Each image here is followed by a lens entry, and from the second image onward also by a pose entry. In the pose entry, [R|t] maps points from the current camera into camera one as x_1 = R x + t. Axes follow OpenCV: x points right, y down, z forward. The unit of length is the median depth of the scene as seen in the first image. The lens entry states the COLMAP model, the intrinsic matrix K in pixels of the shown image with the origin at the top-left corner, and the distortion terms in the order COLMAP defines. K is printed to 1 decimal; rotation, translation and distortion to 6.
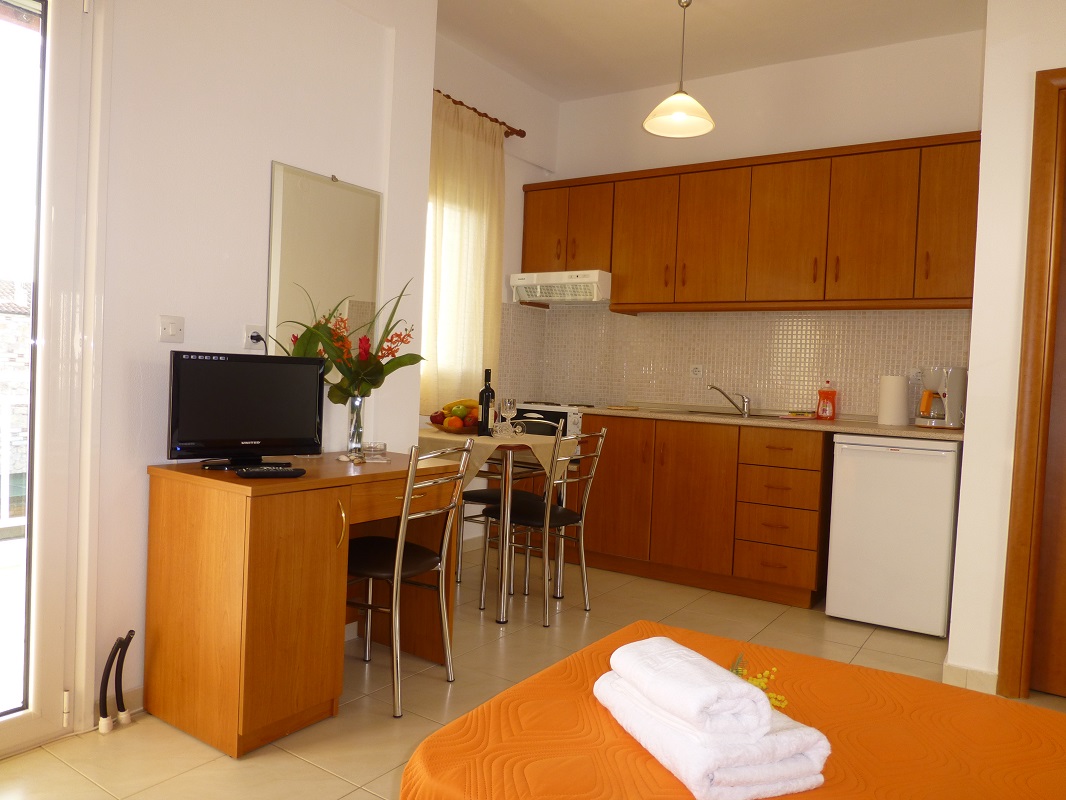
lens RADIAL K [[820.2, 0, 547.3], [0, 820.2, 398.2], [0, 0, 1]] dist [-0.003036, -0.011617]
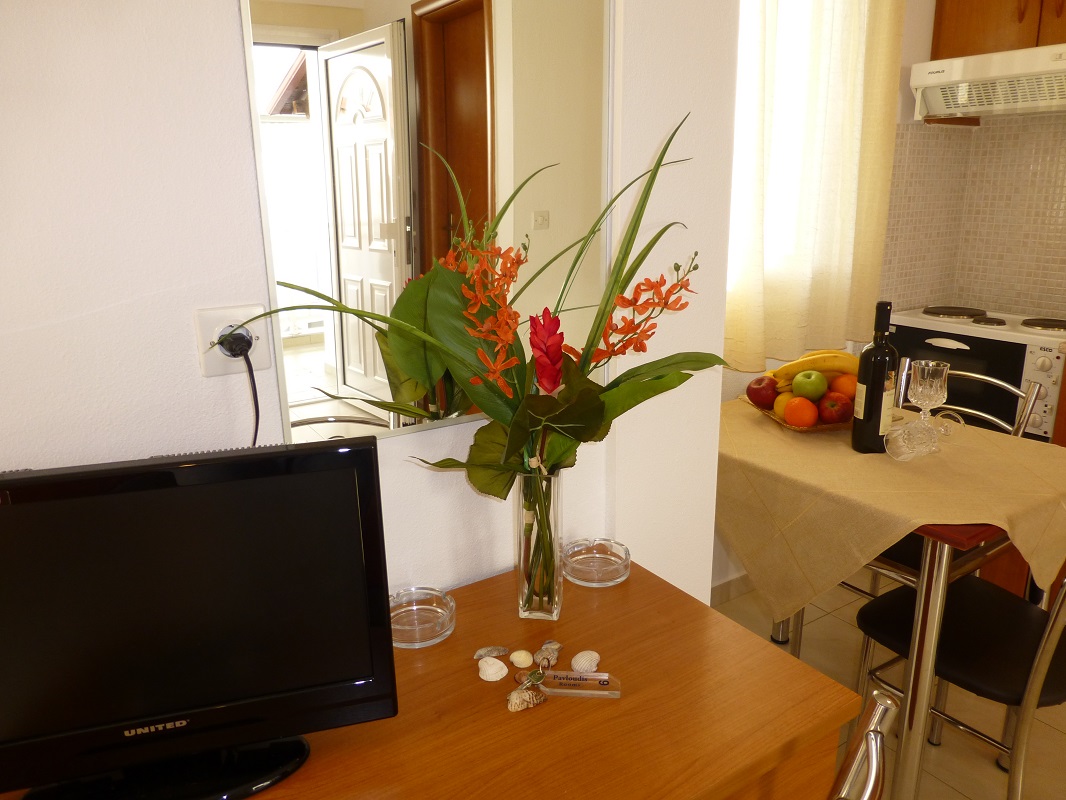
lens RADIAL K [[820.2, 0, 547.3], [0, 820.2, 398.2], [0, 0, 1]] dist [-0.003036, -0.011617]
pose [[0.927484, 0.044085, -0.371253, -0.072600], [0.039613, 0.975845, 0.214841, -0.084407], [0.371757, -0.213968, 0.903335, 0.518564]]
